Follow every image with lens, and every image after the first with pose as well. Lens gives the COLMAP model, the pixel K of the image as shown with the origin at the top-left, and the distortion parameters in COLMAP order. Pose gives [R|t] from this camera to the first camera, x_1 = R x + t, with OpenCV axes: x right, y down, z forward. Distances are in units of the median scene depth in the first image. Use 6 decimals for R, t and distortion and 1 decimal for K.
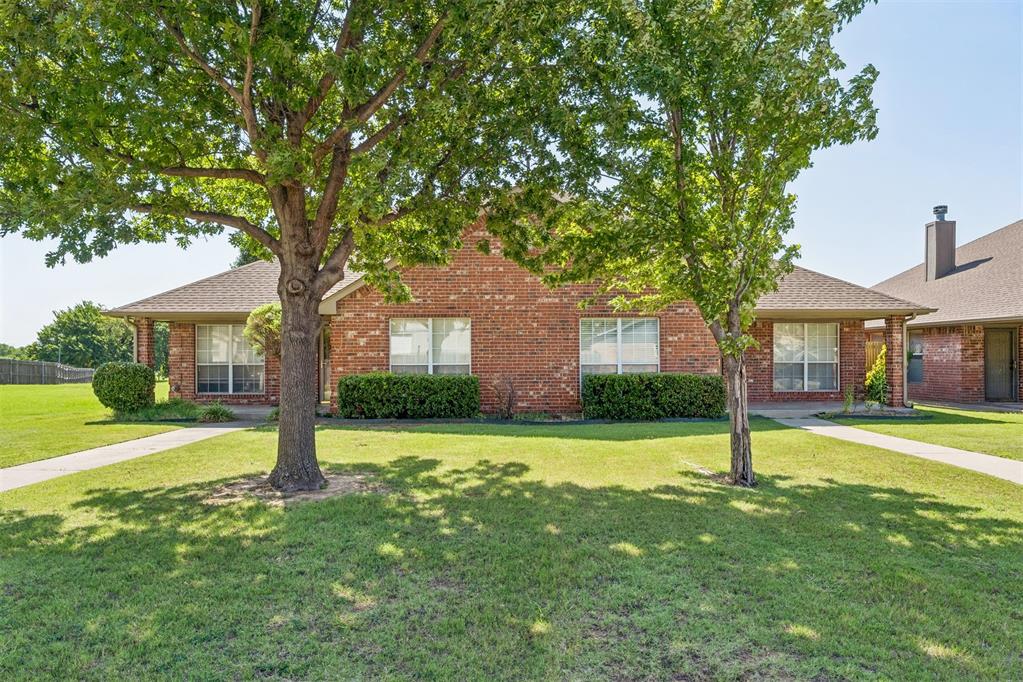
lens RADIAL K [[703.0, 0, 514.8], [0, 703.0, 355.7], [0, 0, 1]] dist [-0.003455, -0.000502]
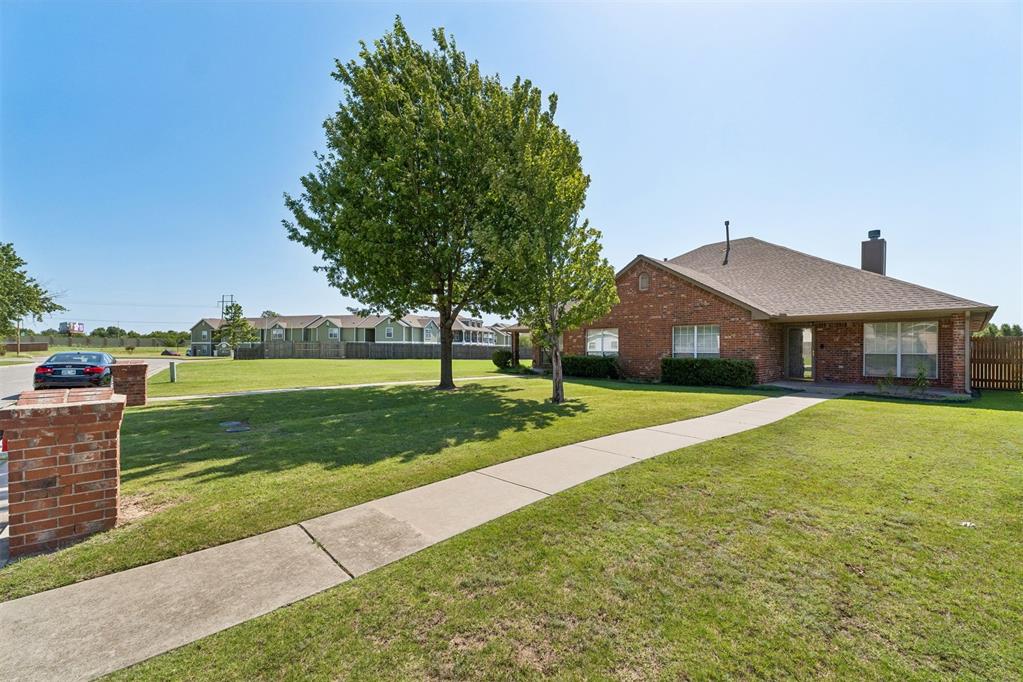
lens RADIAL K [[423.6, 0, 513.0], [0, 423.6, 345.9], [0, 0, 1]] dist [-0.000186, 0.000147]
pose [[0.666635, 0.000779, -0.745384, 0.575436], [-0.003152, 0.999993, -0.001774, -0.001107], [0.745378, 0.003532, 0.666633, -0.007124]]
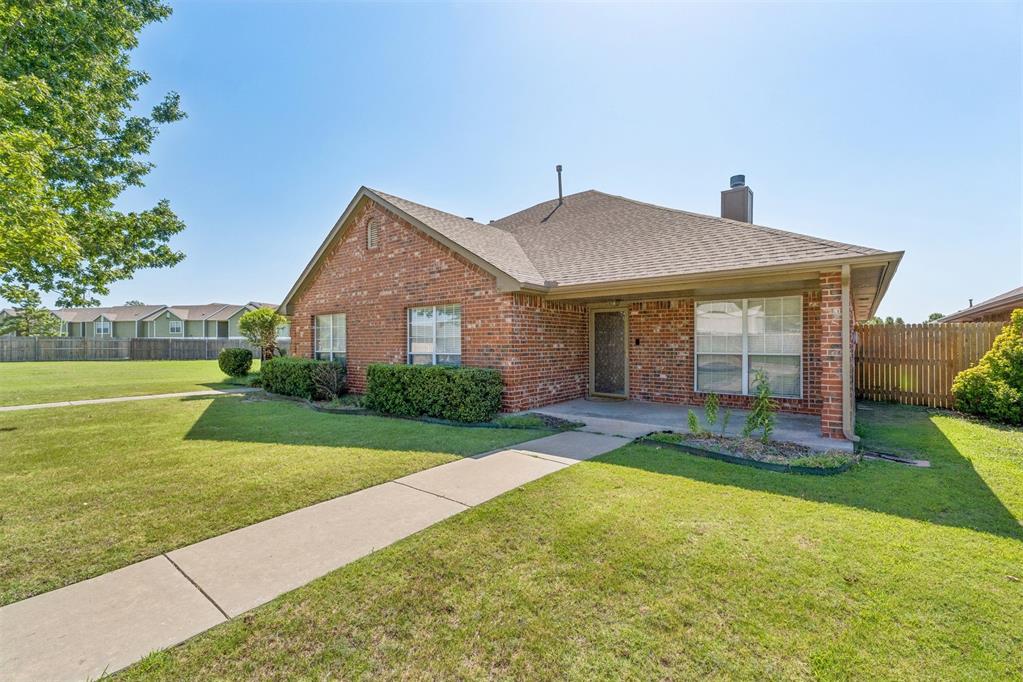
lens RADIAL K [[434.1, 0, 511.5], [0, 434.1, 341.0], [0, 0, 1]] dist [0.001633, 0.000185]
pose [[0.767968, -0.003146, -0.640480, 0.571235], [0.003583, 0.999993, -0.000616, -0.004727], [0.640478, -0.001822, 0.767974, 0.570480]]
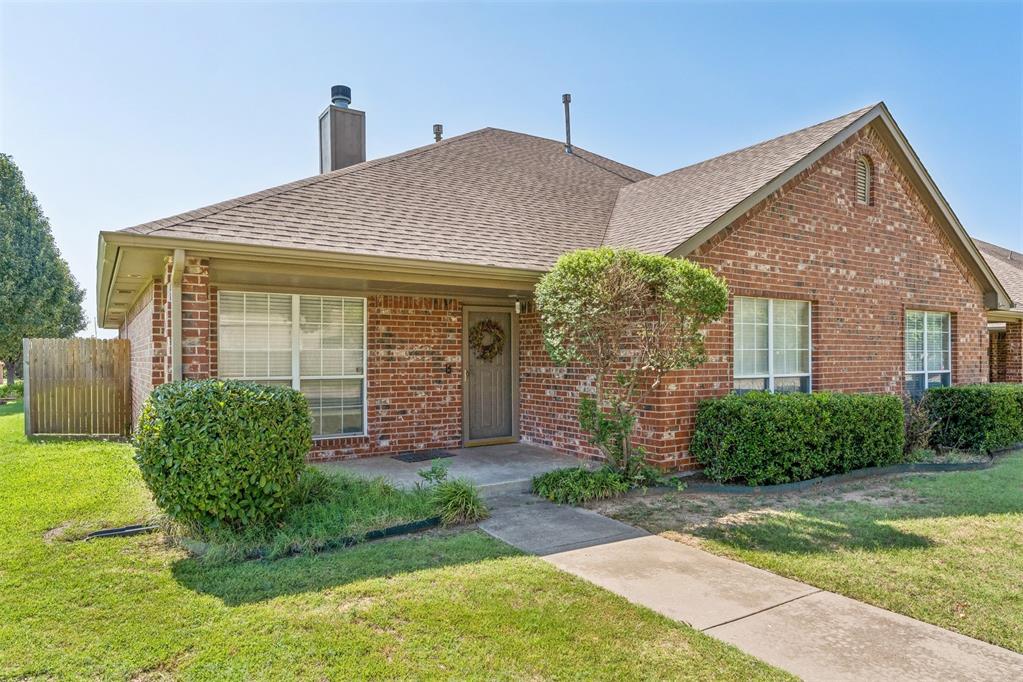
lens RADIAL K [[643.5, 0, 515.4], [0, 643.5, 359.9], [0, 0, 1]] dist [-0.007438, -0.001676]
pose [[0.851102, 0.000340, 0.525000, -0.551225], [-0.004314, 0.999971, 0.006347, -0.003782], [-0.524982, -0.007667, 0.851079, 0.601064]]
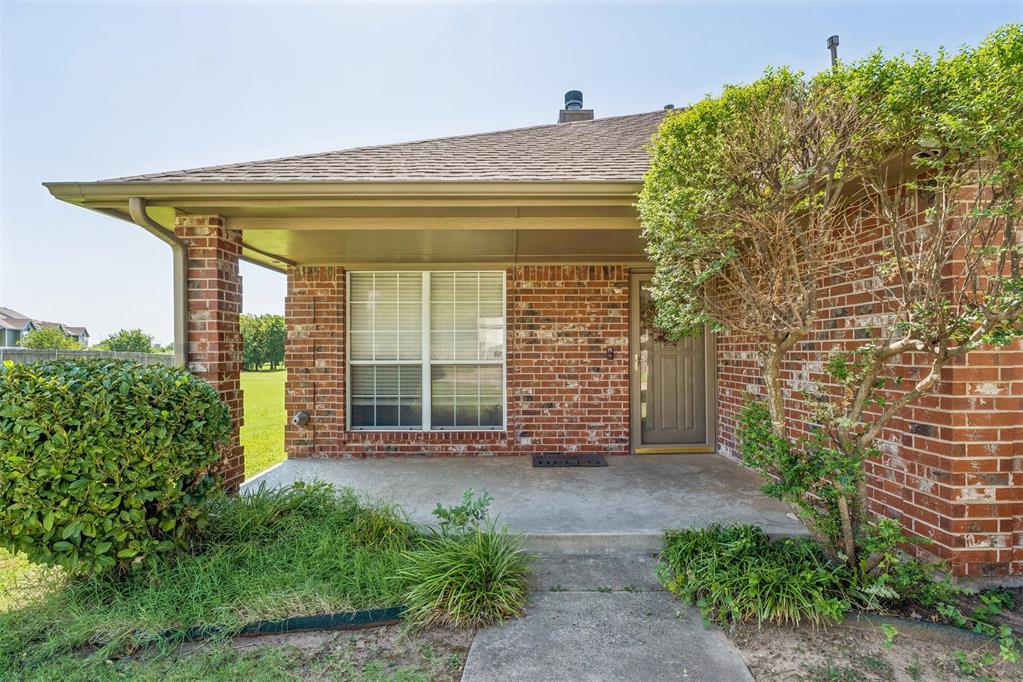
lens RADIAL K [[480.8, 0, 513.5], [0, 480.8, 349.6], [0, 0, 1]] dist [-0.008591, -0.000062]
pose [[0.999774, 0.000015, -0.021278, -0.374618], [-0.000033, 1.000000, -0.000846, 0.004949], [0.021278, 0.000846, 0.999773, 0.766163]]
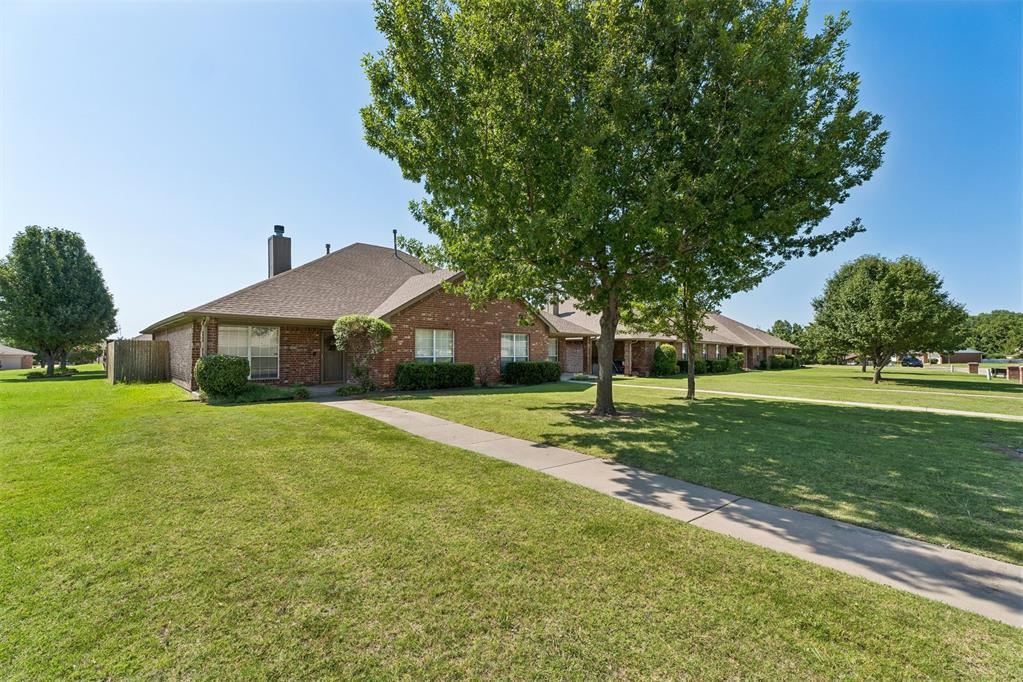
lens RADIAL K [[423.6, 0, 513.0], [0, 423.6, 345.9], [0, 0, 1]] dist [-0.000186, 0.000147]
pose [[0.732459, 0.016825, 0.680604, -0.630965], [-0.008892, 0.999846, -0.015148, -0.000051], [-0.680753, 0.005043, 0.732495, 0.110021]]
